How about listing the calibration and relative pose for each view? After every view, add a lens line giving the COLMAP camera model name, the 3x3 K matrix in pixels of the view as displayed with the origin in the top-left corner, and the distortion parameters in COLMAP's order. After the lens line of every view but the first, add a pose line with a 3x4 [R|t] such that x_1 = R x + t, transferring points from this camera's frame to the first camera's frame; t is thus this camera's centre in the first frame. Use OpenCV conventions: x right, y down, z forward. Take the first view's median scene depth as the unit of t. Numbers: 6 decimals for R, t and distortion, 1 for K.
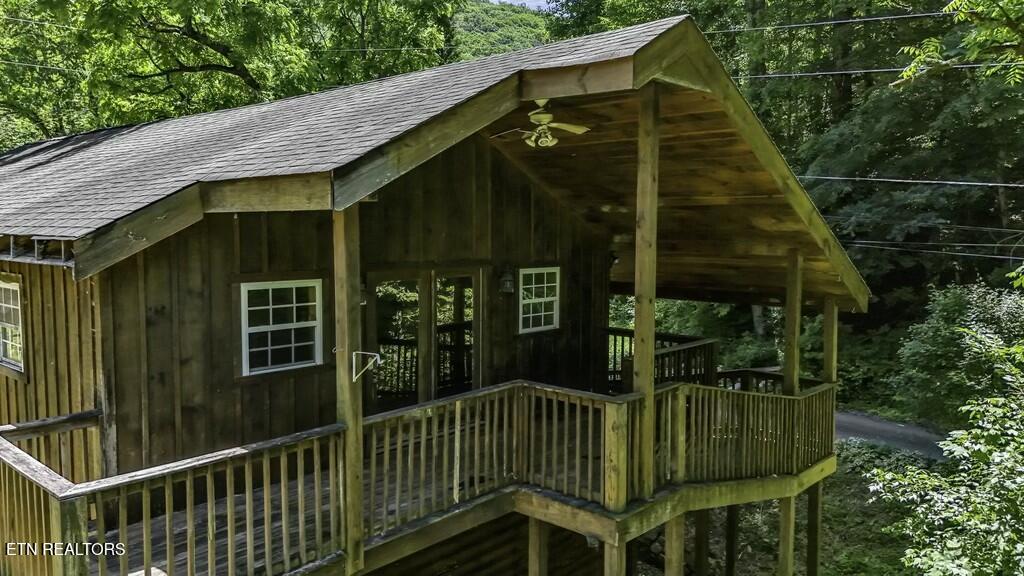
lens RADIAL K [[773.7, 0, 514.9], [0, 773.7, 291.2], [0, 0, 1]] dist [0.065003, -0.068258]
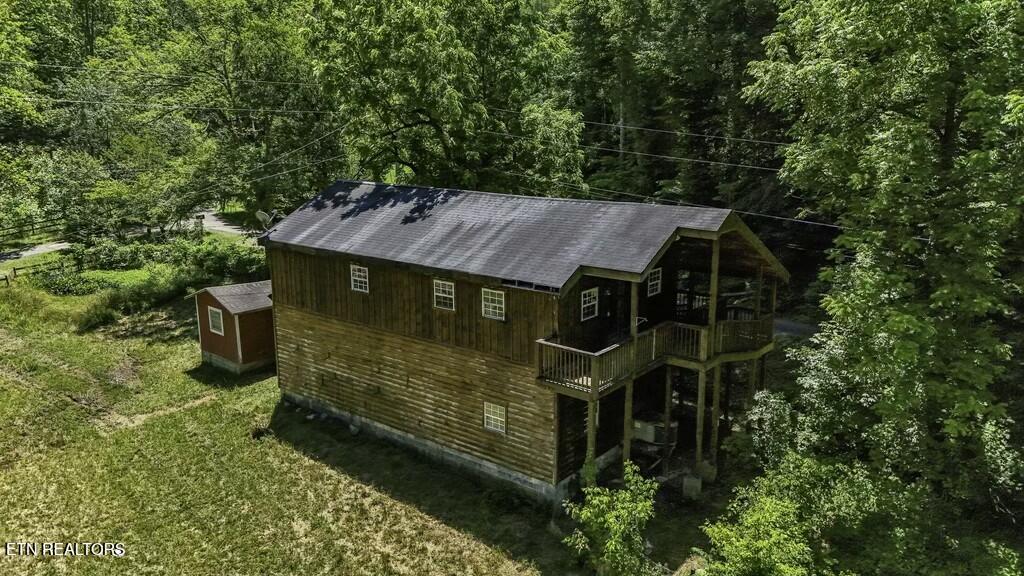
lens RADIAL K [[773.7, 0, 514.9], [0, 773.7, 291.2], [0, 0, 1]] dist [0.065003, -0.068258]
pose [[0.998399, -0.017657, 0.053737, -0.597662], [0.010220, 0.990705, 0.135646, -0.328908], [-0.055633, -0.134880, 0.989299, -1.534343]]
